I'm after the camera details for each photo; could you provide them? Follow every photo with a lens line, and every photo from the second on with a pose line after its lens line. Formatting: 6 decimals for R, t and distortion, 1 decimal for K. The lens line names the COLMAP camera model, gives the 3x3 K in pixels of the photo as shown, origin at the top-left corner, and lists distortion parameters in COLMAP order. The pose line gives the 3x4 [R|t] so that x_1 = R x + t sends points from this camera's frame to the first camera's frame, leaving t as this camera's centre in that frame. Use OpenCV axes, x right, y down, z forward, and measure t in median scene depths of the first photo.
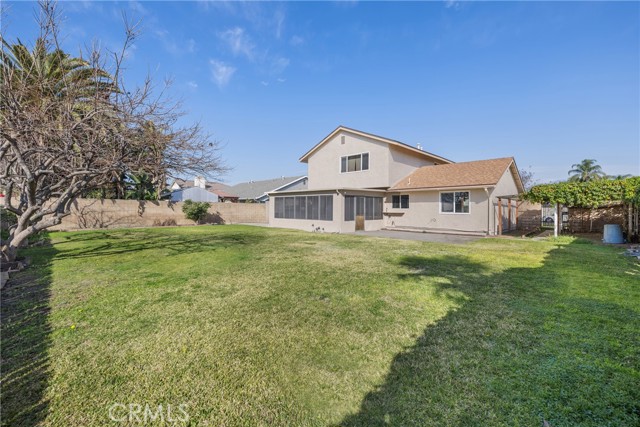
lens RADIAL K [[269.2, 0, 317.8], [0, 269.2, 211.2], [0, 0, 1]] dist [-0.001072, 0.000445]
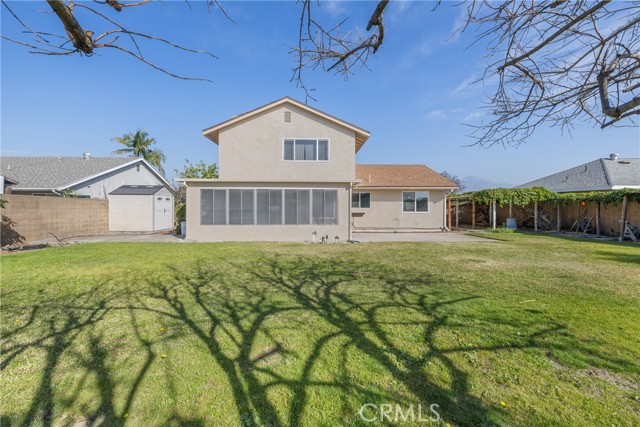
lens RADIAL K [[269.2, 0, 319.2], [0, 269.2, 210.6], [0, 0, 1]] dist [-0.001072, 0.000445]
pose [[0.692655, -0.009133, 0.721211, -0.418718], [0.010384, 0.999942, 0.002690, -0.004538], [-0.721194, 0.005626, 0.692710, 0.449787]]
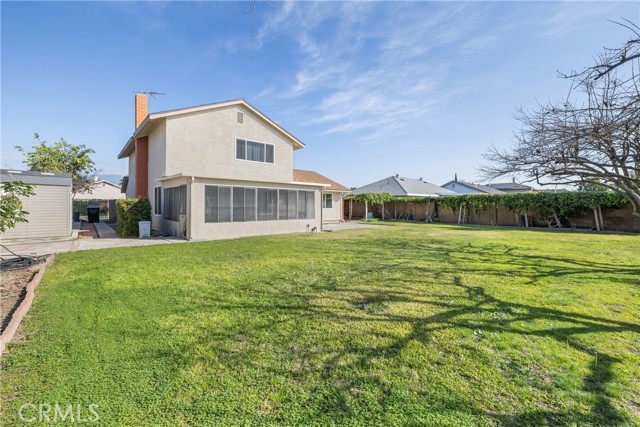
lens RADIAL K [[269.2, 0, 324.3], [0, 269.2, 207.7], [0, 0, 1]] dist [-0.001072, 0.000445]
pose [[0.052996, -0.015229, 0.998479, -0.729991], [0.003954, 0.999879, 0.015041, -0.014136], [-0.998587, 0.003151, 0.053050, 0.768729]]
